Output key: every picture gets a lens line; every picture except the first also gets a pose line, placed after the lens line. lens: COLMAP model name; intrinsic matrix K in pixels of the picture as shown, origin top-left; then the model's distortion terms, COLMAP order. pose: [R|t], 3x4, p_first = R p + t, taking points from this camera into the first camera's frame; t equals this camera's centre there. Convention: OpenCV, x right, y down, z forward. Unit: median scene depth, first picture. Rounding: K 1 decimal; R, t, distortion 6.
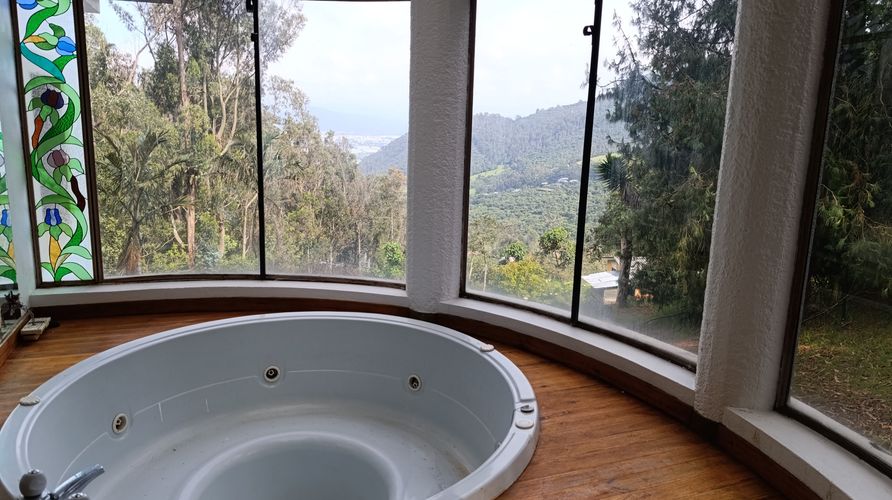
lens RADIAL K [[607.3, 0, 444.1], [0, 607.3, 250.4], [0, 0, 1]] dist [0.012914, 0.000967]
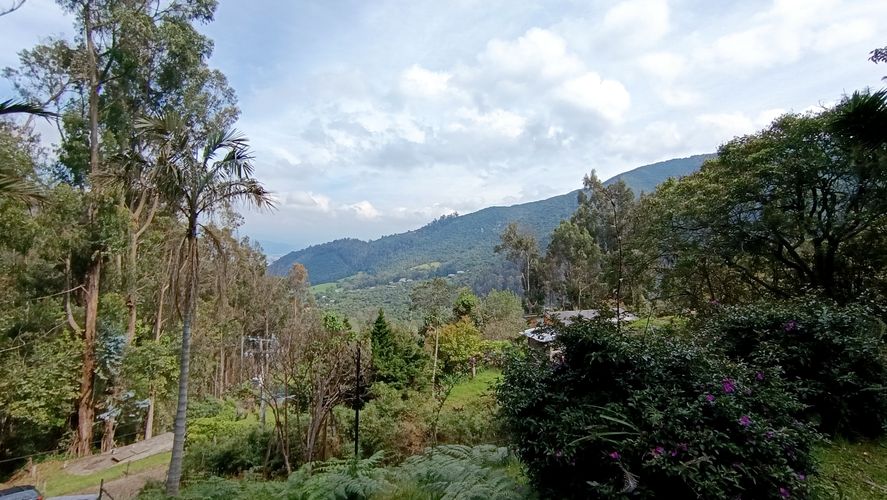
lens RADIAL K [[396.8, 0, 447.5], [0, 396.8, 252.7], [0, 0, 1]] dist [0.002185, 0.001368]
pose [[0.952076, -0.005700, 0.305807, -0.084975], [0.062471, 0.982374, -0.176180, 0.013962], [-0.299412, 0.186841, 0.935651, 0.252032]]
